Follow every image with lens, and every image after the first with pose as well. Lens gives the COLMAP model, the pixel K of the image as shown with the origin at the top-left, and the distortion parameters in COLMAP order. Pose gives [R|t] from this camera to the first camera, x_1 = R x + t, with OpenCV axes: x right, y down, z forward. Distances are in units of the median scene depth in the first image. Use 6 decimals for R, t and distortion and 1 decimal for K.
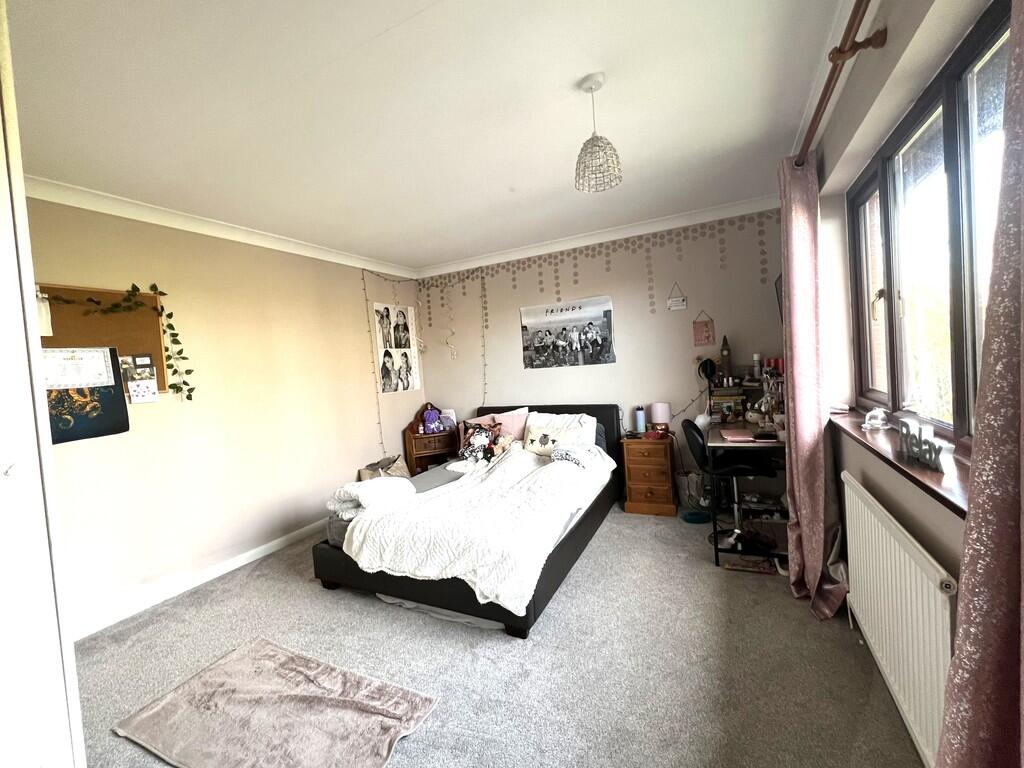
lens RADIAL K [[414.0, 0, 512.0], [0, 414.0, 384.0], [0, 0, 1]] dist [0.000166, 0.000012]
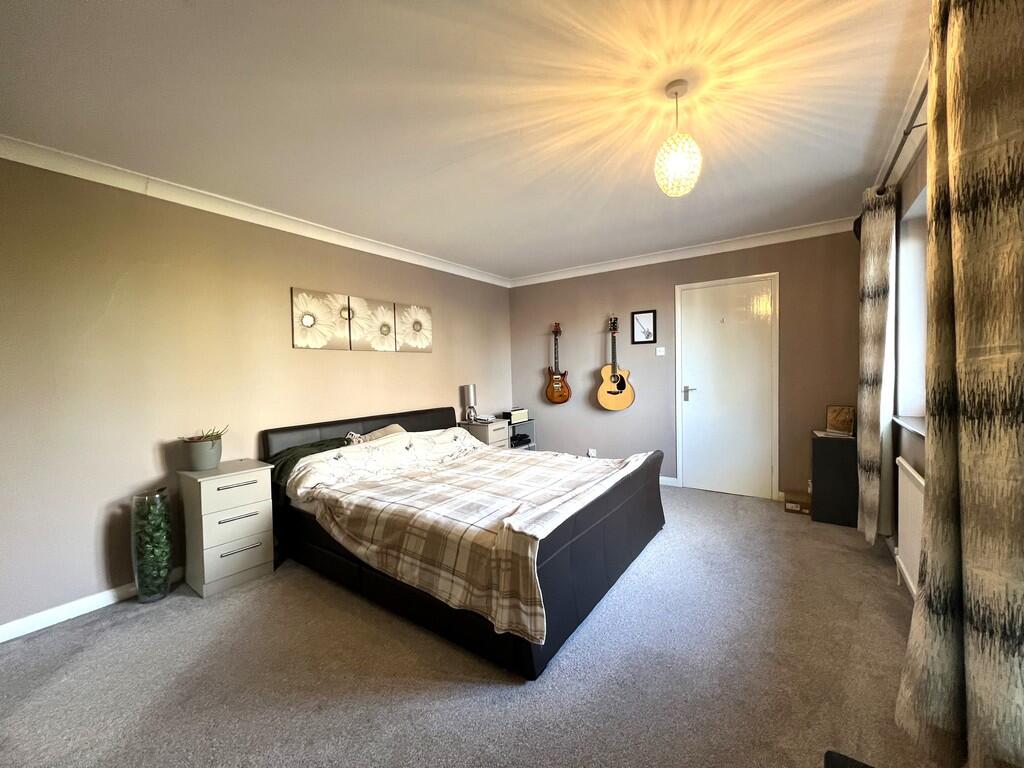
lens RADIAL K [[414.0, 0, 512.0], [0, 414.0, 384.0], [0, 0, 1]] dist [0.000166, 0.000012]
pose [[0.989902, 0.049643, -0.132780, -0.138504], [-0.050041, 0.998747, 0.000341, 0.031166], [0.132631, 0.006307, 0.991145, -0.271421]]
